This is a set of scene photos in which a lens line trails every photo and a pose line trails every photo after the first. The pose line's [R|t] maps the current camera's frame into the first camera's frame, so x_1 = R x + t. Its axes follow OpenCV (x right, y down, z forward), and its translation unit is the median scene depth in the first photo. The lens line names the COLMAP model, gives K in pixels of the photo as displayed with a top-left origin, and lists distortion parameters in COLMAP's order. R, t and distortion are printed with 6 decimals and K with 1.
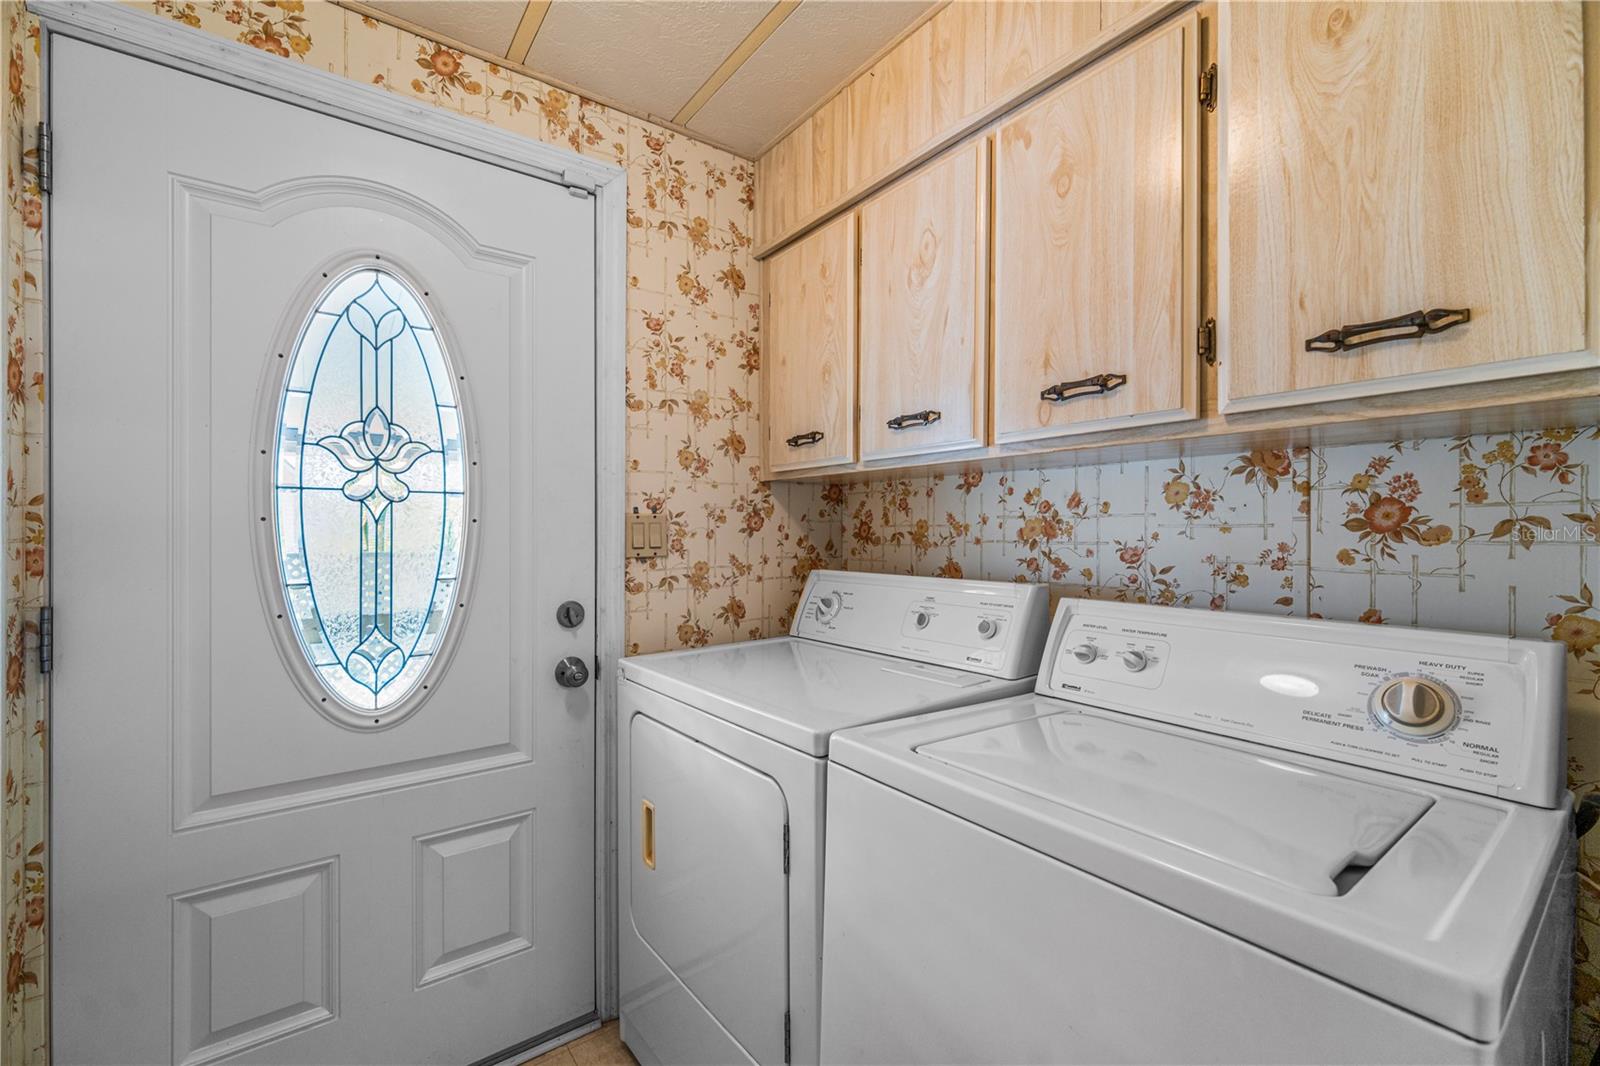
lens RADIAL K [[667.6, 0, 801.8], [0, 667.6, 530.5], [0, 0, 1]] dist [0.001622, -0.001572]
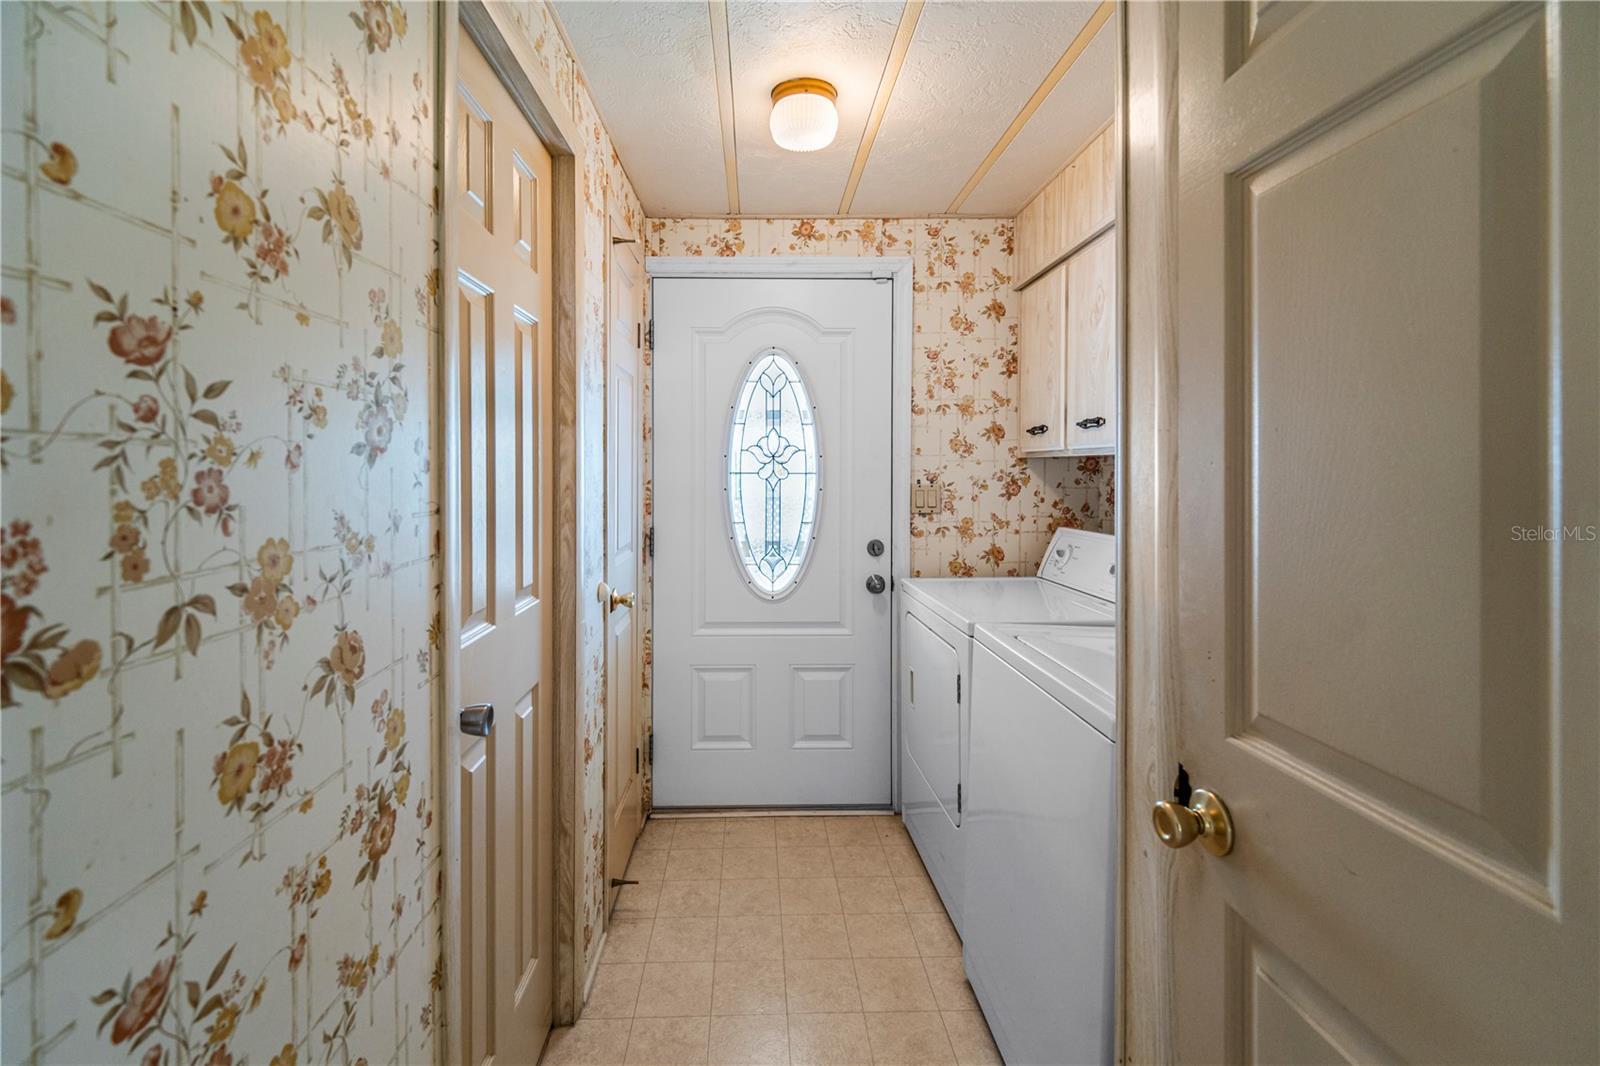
lens RADIAL K [[667.6, 0, 767.3], [0, 667.6, 476.7], [0, 0, 1]] dist [0.001622, -0.001572]
pose [[0.812948, 0.006220, -0.582303, 0.357077], [-0.002183, 0.999968, 0.007634, -0.053501], [0.582332, -0.004935, 0.812936, -0.427964]]
